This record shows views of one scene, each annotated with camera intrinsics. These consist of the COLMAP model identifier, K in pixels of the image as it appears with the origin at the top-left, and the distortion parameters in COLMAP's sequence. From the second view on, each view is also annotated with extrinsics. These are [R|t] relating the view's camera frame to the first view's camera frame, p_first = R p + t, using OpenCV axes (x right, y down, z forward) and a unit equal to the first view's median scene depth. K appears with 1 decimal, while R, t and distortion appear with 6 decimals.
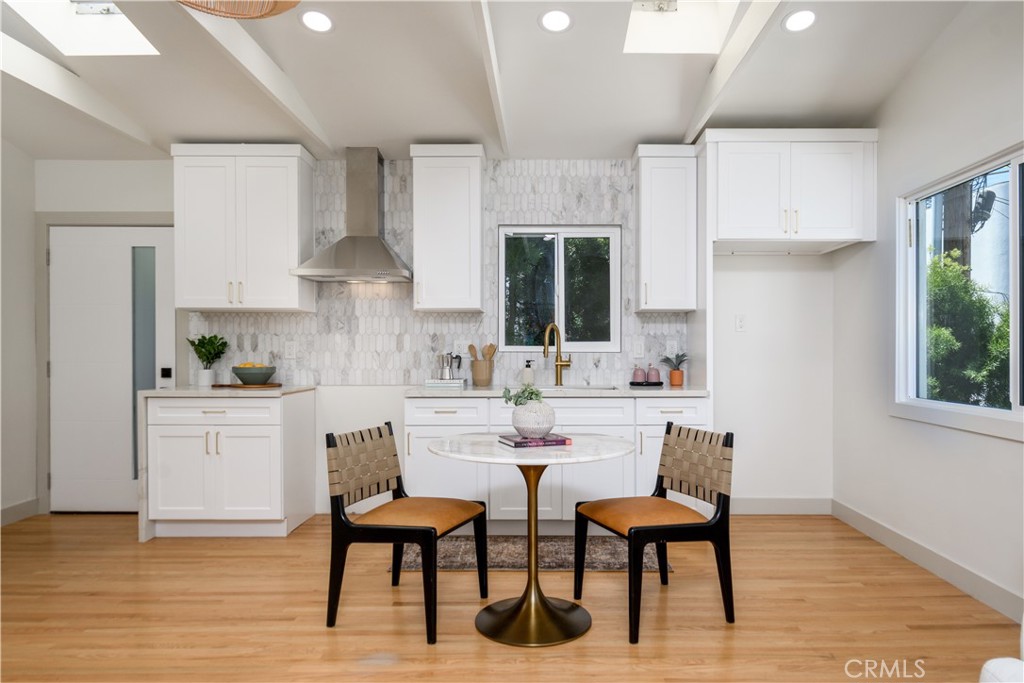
lens RADIAL K [[648.0, 0, 514.6], [0, 648.0, 363.4], [0, 0, 1]] dist [-0.002120, -0.001577]
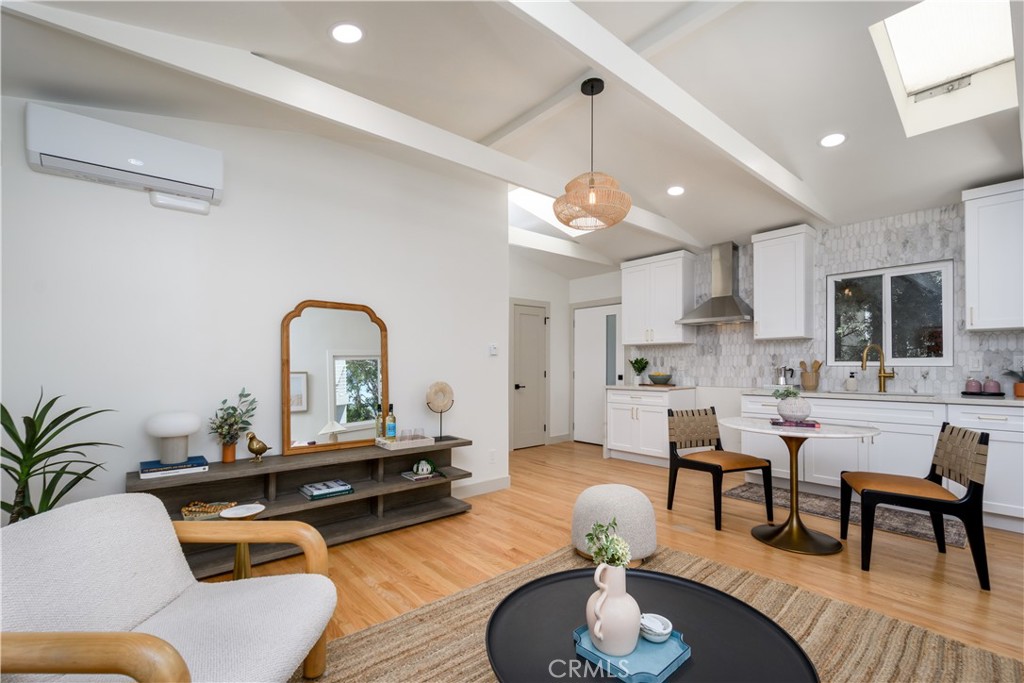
lens RADIAL K [[431.4, 0, 511.8], [0, 431.4, 365.9], [0, 0, 1]] dist [0.000728, 0.000129]
pose [[0.671540, -0.003649, -0.740959, 0.216859], [-0.009488, 0.999864, -0.013524, 0.000675], [0.740908, 0.016112, 0.671414, -0.131650]]
